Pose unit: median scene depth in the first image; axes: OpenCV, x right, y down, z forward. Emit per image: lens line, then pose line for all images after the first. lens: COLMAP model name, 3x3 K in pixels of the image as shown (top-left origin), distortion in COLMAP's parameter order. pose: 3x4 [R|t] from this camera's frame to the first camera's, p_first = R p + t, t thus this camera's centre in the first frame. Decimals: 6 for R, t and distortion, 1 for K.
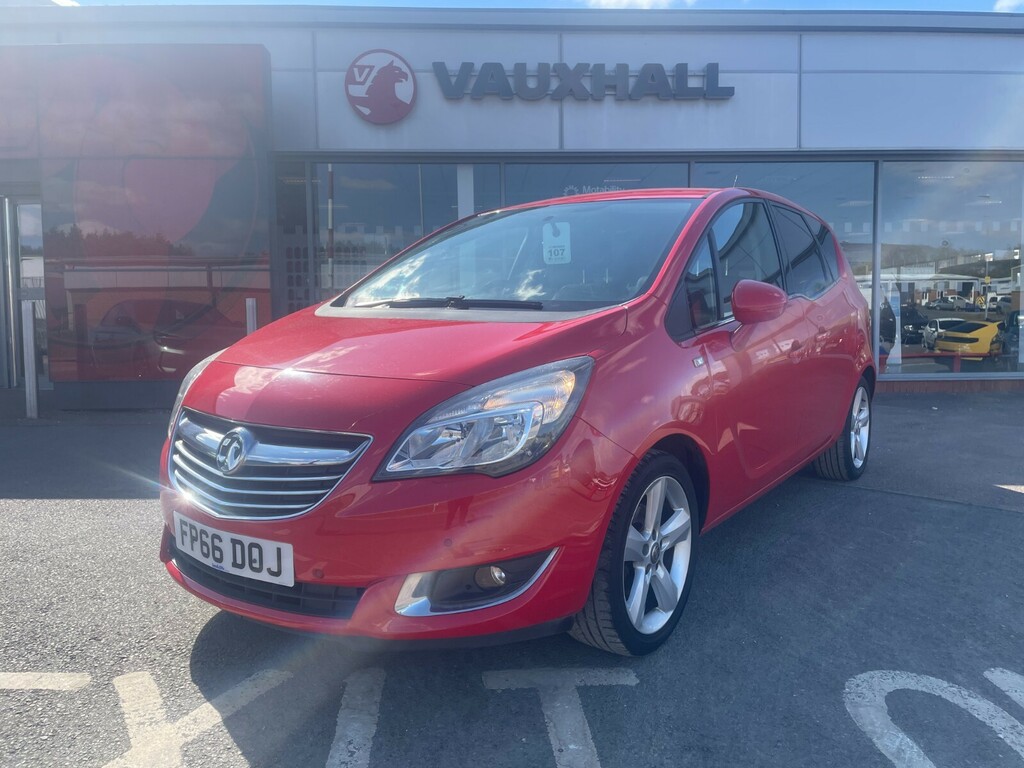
lens RADIAL K [[839.0, 0, 483.5], [0, 839.0, 385.0], [0, 0, 1]] dist [0.080714, -0.118382]
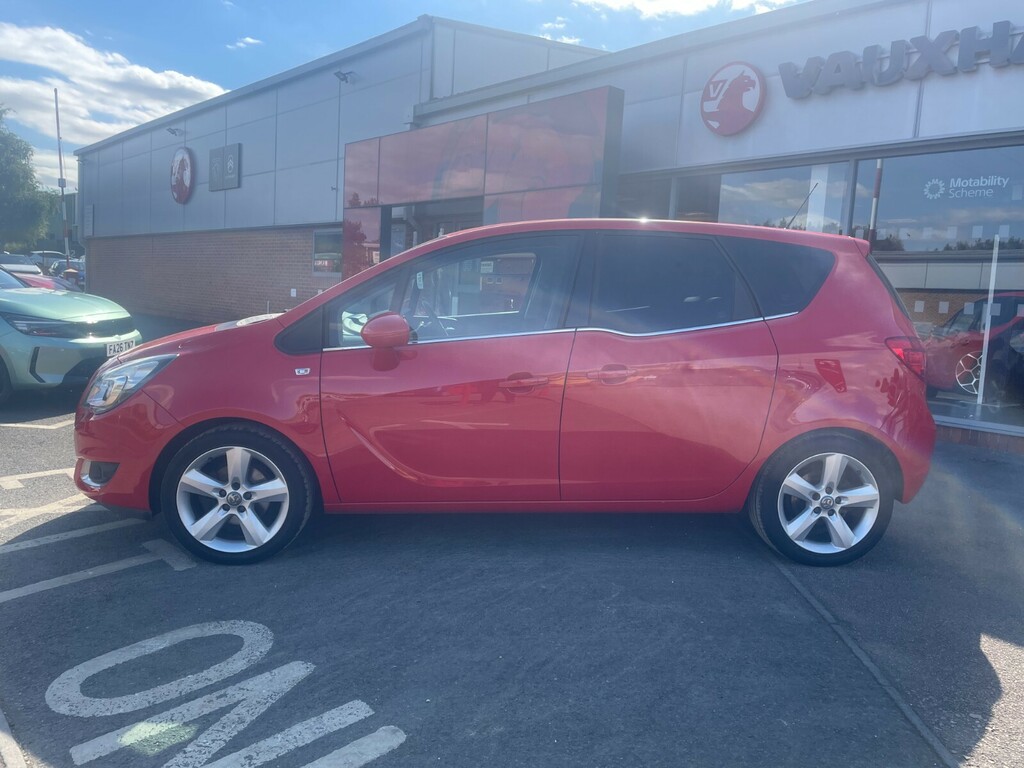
lens RADIAL K [[839.0, 0, 483.5], [0, 839.0, 385.0], [0, 0, 1]] dist [0.080714, -0.118382]
pose [[0.578577, 0.123408, -0.806237, 0.569877], [-0.115937, 0.990894, 0.068473, -0.047780], [0.807346, 0.053856, 0.587616, 0.182375]]
